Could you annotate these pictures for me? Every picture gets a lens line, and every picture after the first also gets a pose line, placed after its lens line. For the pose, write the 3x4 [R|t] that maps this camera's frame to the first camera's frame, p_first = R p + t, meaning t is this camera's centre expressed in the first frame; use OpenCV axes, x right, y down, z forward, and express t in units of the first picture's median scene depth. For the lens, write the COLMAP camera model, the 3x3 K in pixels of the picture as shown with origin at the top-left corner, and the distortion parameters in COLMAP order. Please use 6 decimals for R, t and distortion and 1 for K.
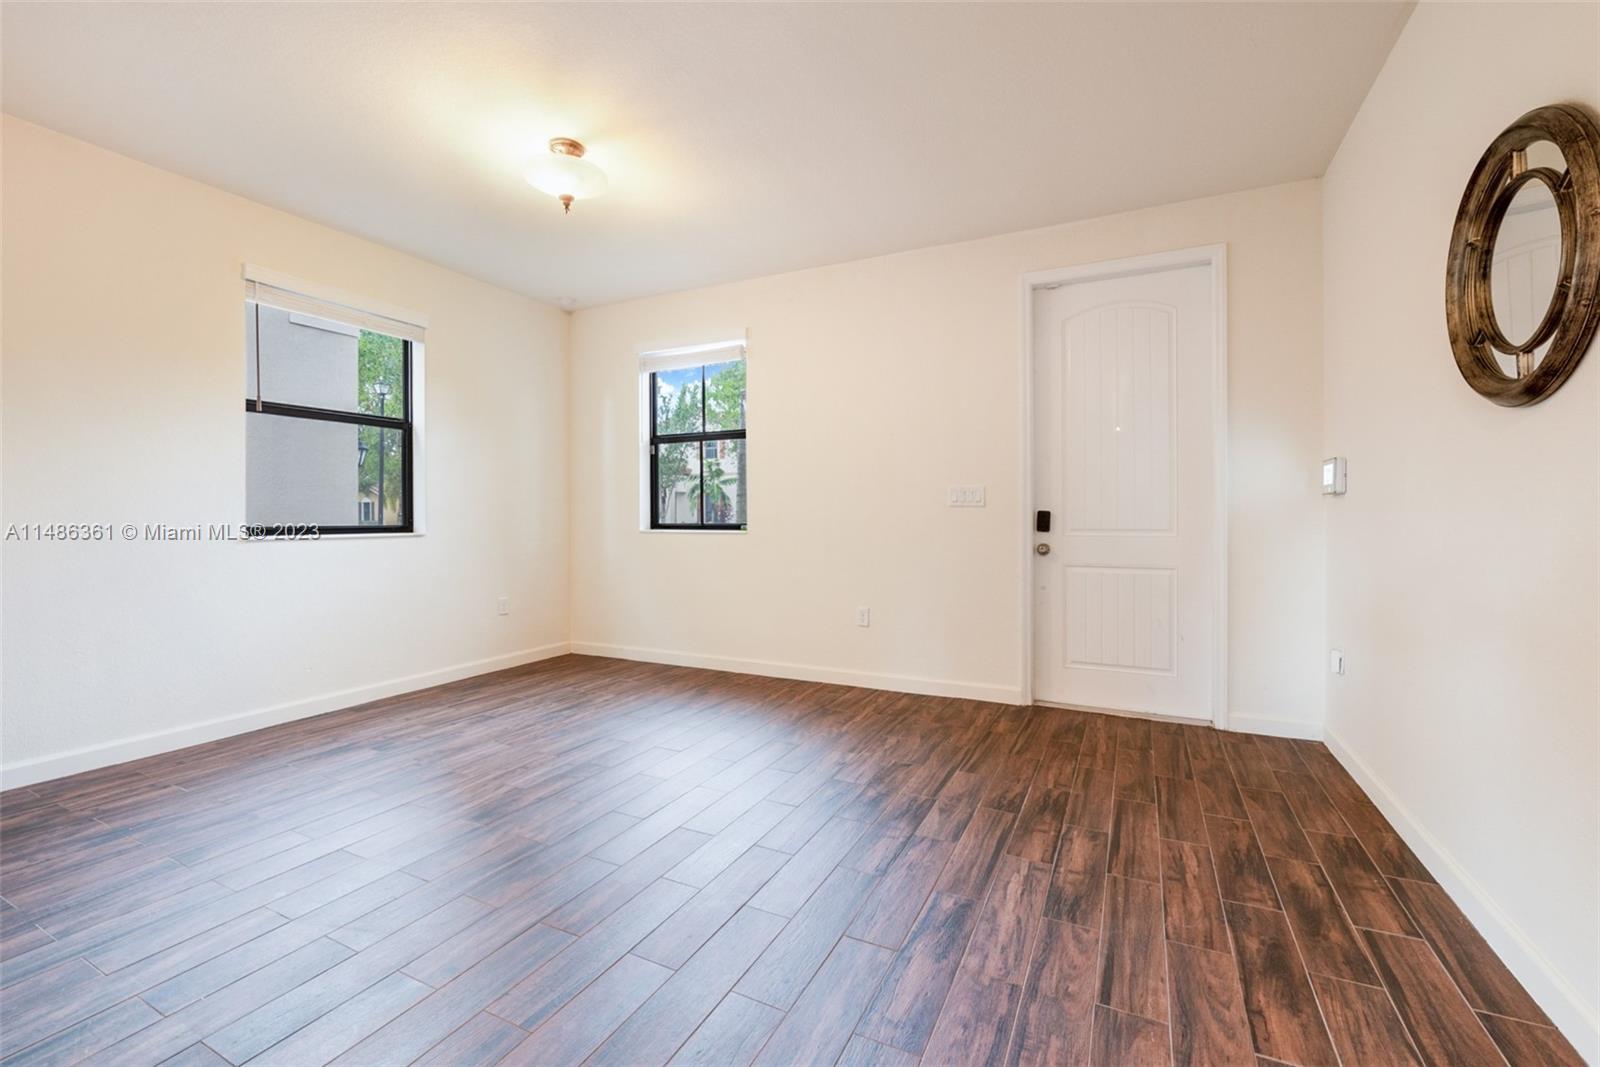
lens RADIAL K [[646.5, 0, 817.2], [0, 646.5, 528.5], [0, 0, 1]] dist [0.001254, -0.000108]
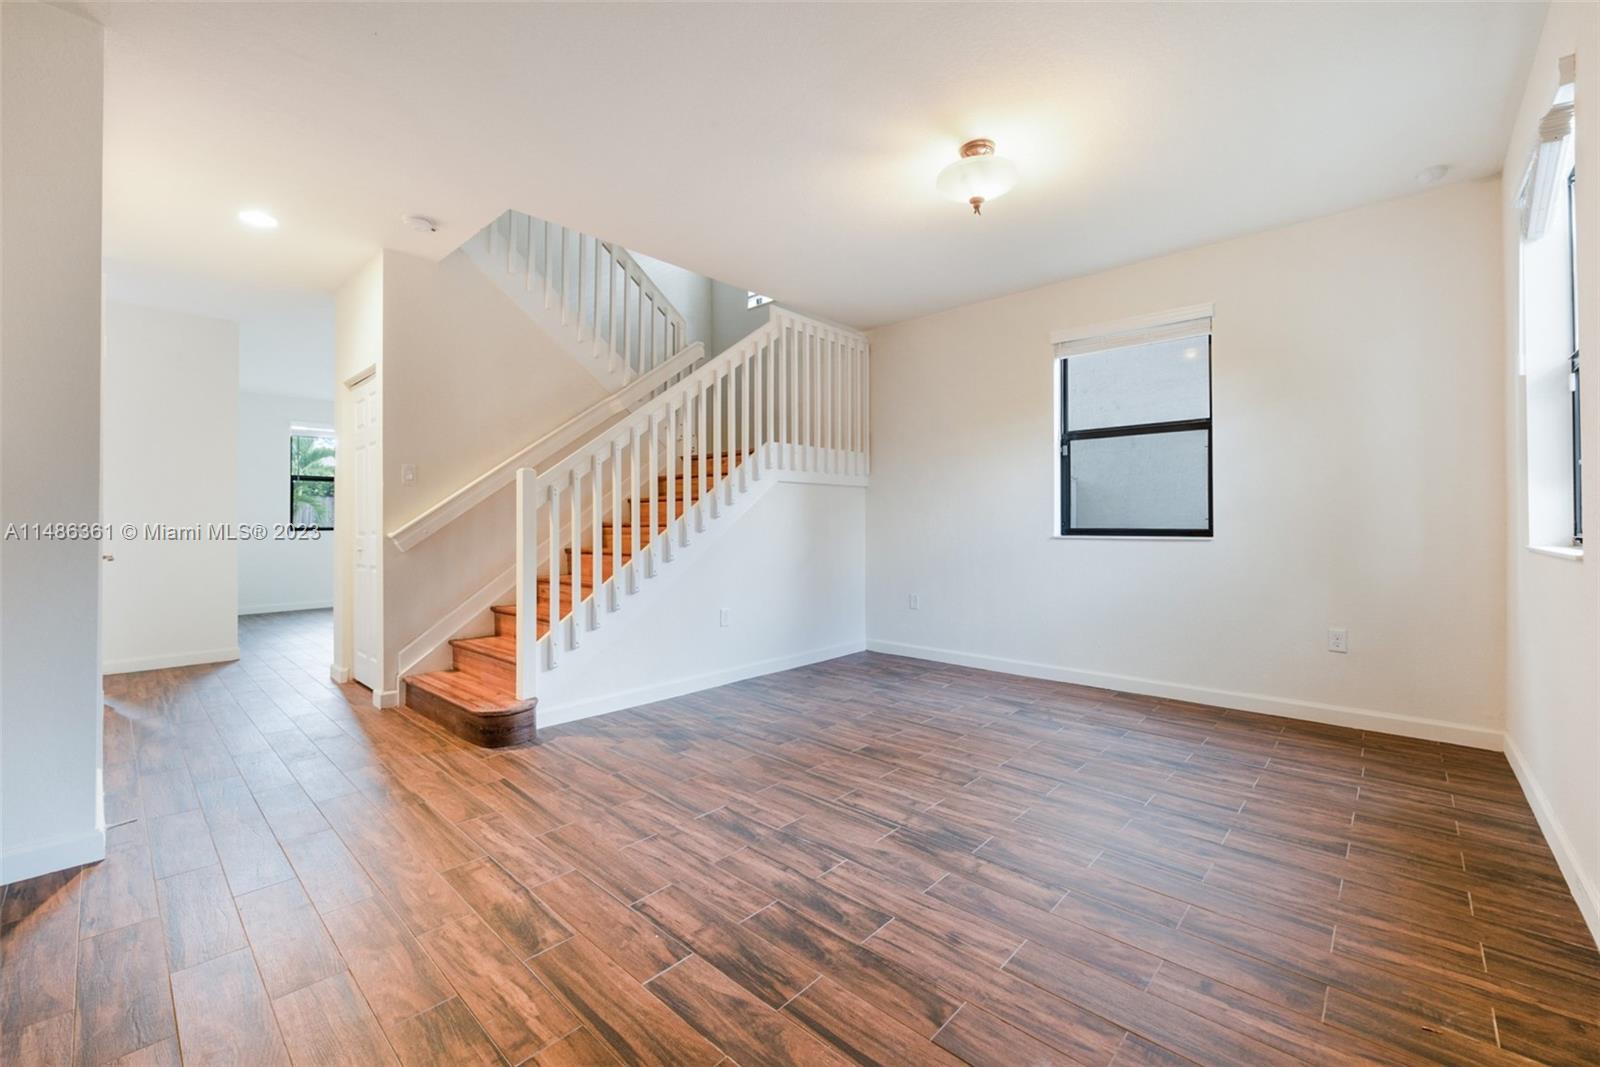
lens RADIAL K [[646.5, 0, 817.2], [0, 646.5, 528.5], [0, 0, 1]] dist [0.001254, -0.000108]
pose [[-0.269444, 0.010857, -0.962955, 0.791806], [-0.009210, 0.999862, 0.013851, -0.022504], [0.962972, 0.012601, -0.269306, 1.286899]]
